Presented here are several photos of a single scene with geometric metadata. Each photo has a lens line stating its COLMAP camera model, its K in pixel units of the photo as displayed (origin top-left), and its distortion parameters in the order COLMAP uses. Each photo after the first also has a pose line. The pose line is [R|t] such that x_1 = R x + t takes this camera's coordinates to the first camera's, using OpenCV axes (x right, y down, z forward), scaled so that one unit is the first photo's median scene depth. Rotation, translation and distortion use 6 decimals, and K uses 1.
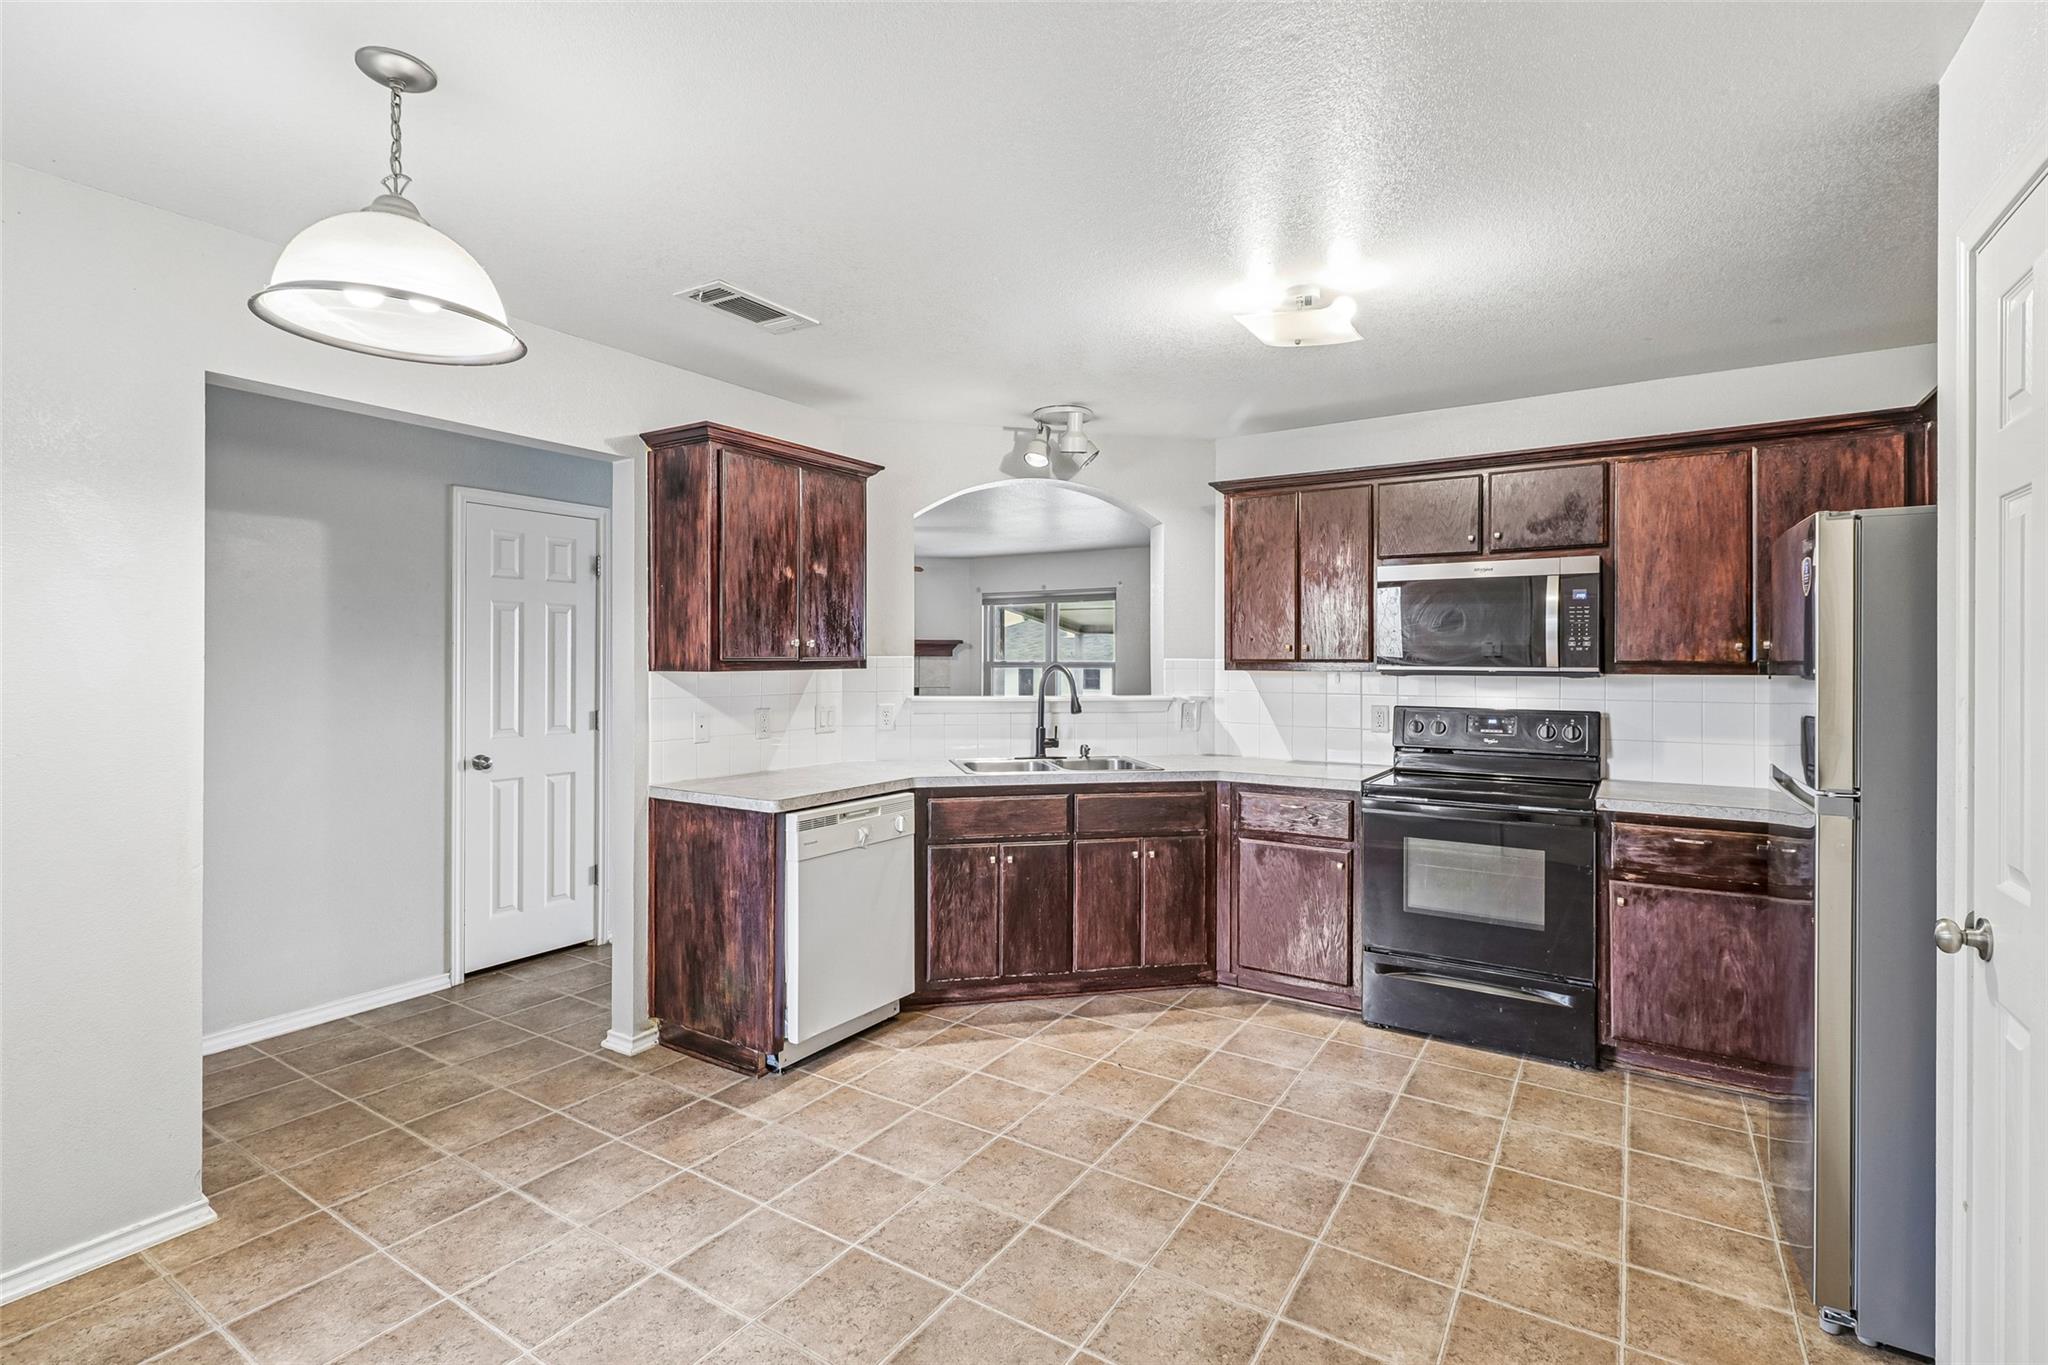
lens RADIAL K [[947.0, 0, 1018.8], [0, 947.0, 658.2], [0, 0, 1]] dist [0.003415, -0.000826]
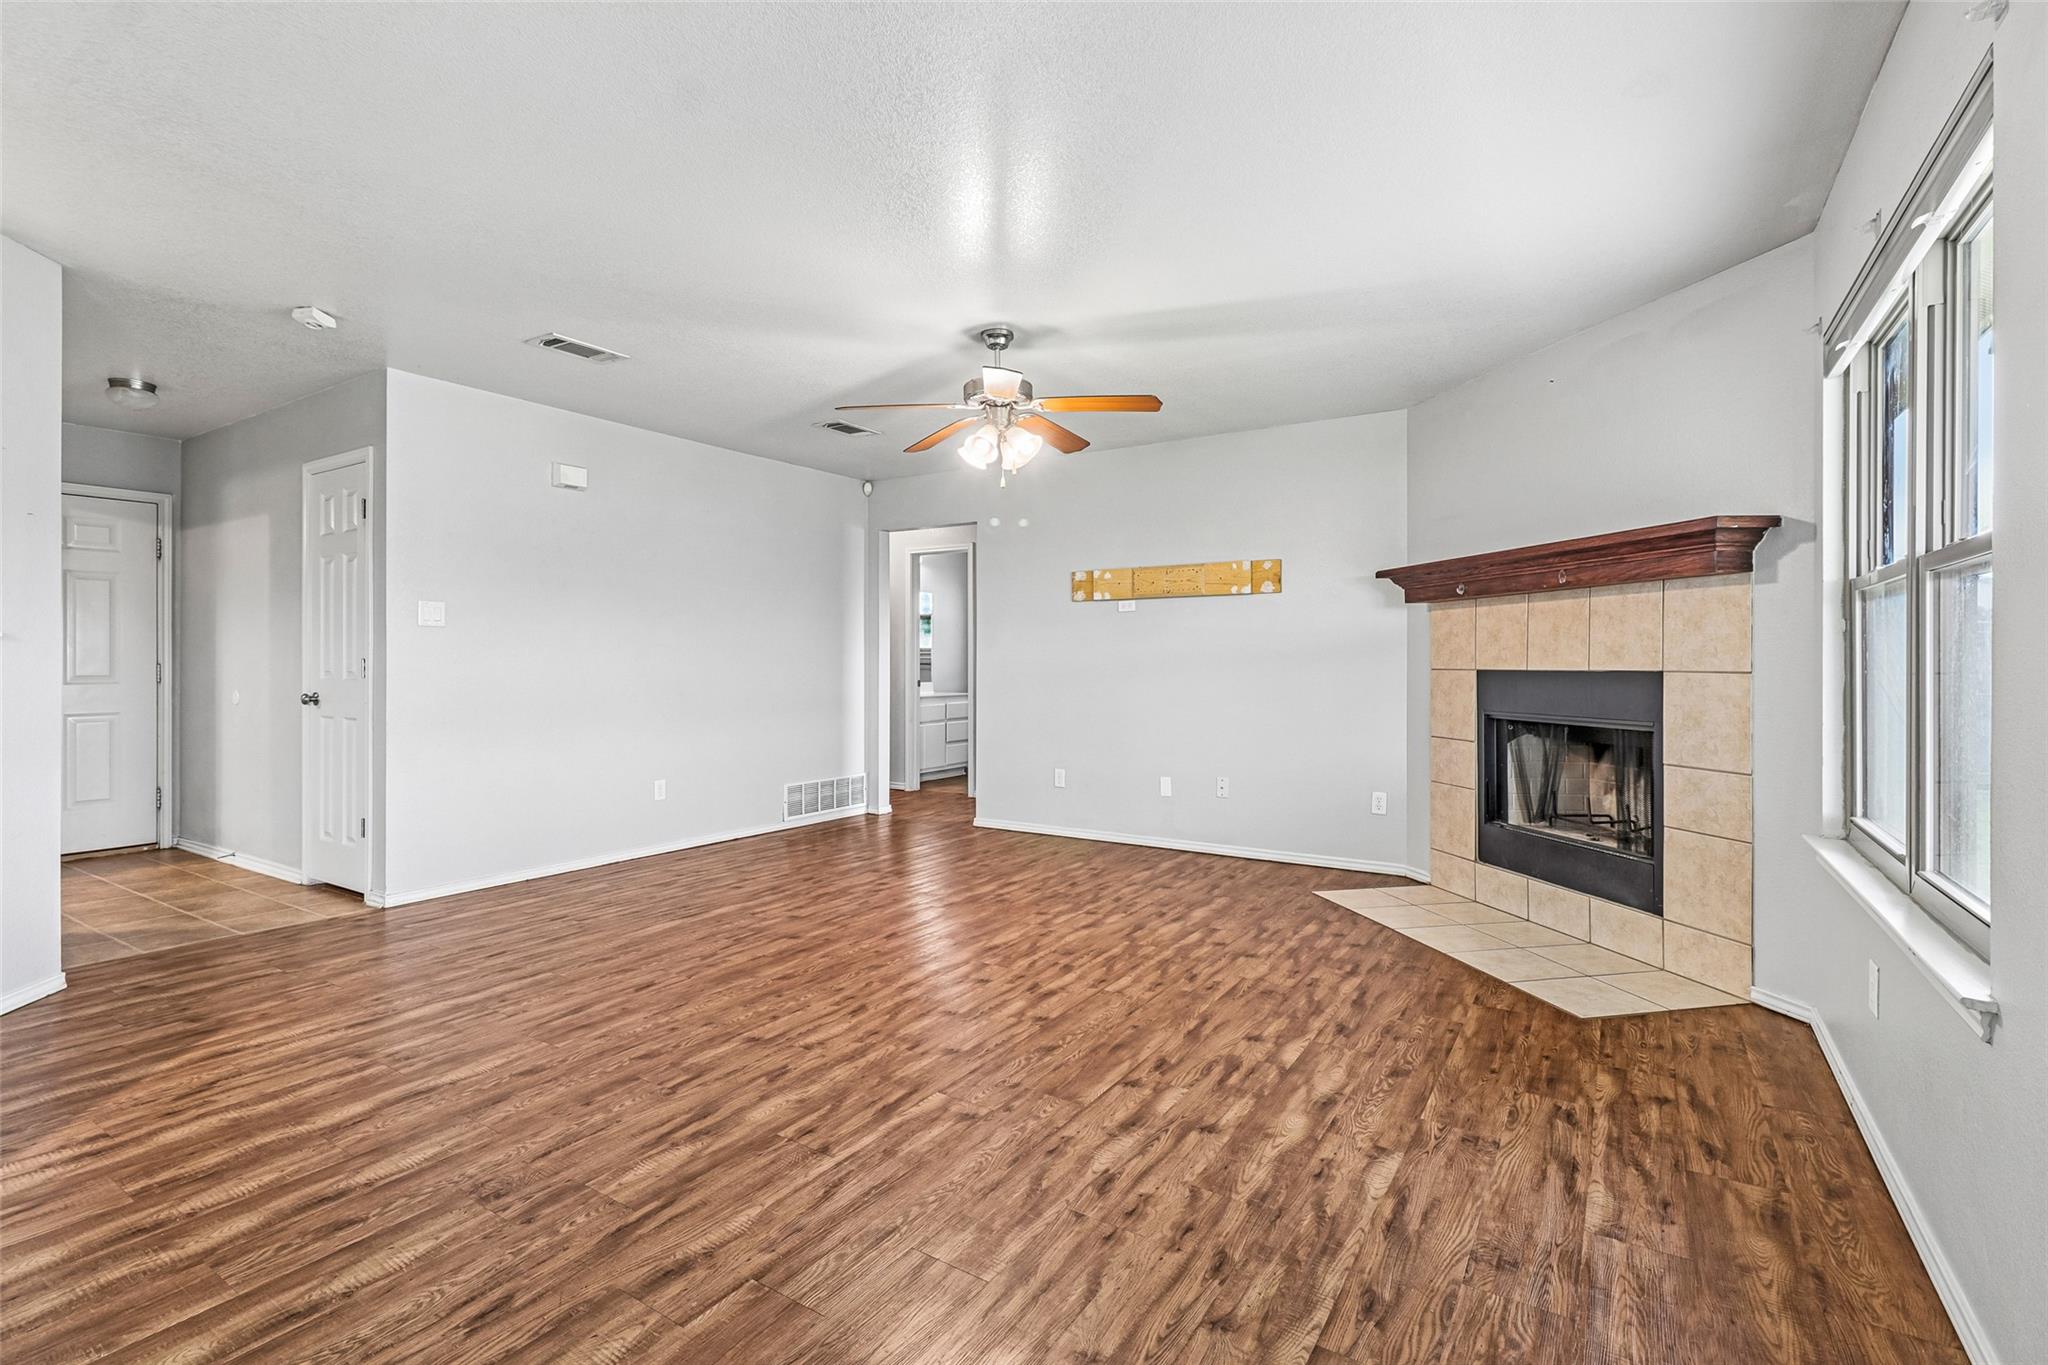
lens RADIAL K [[947.0, 0, 1018.6], [0, 947.0, 661.9], [0, 0, 1]] dist [0.003415, -0.000826]
pose [[-0.000149, -0.001268, -0.999999, 0.689790], [0.000835, 0.999999, -0.001268, 0.079922], [1.000000, -0.000836, -0.000148, 2.191903]]
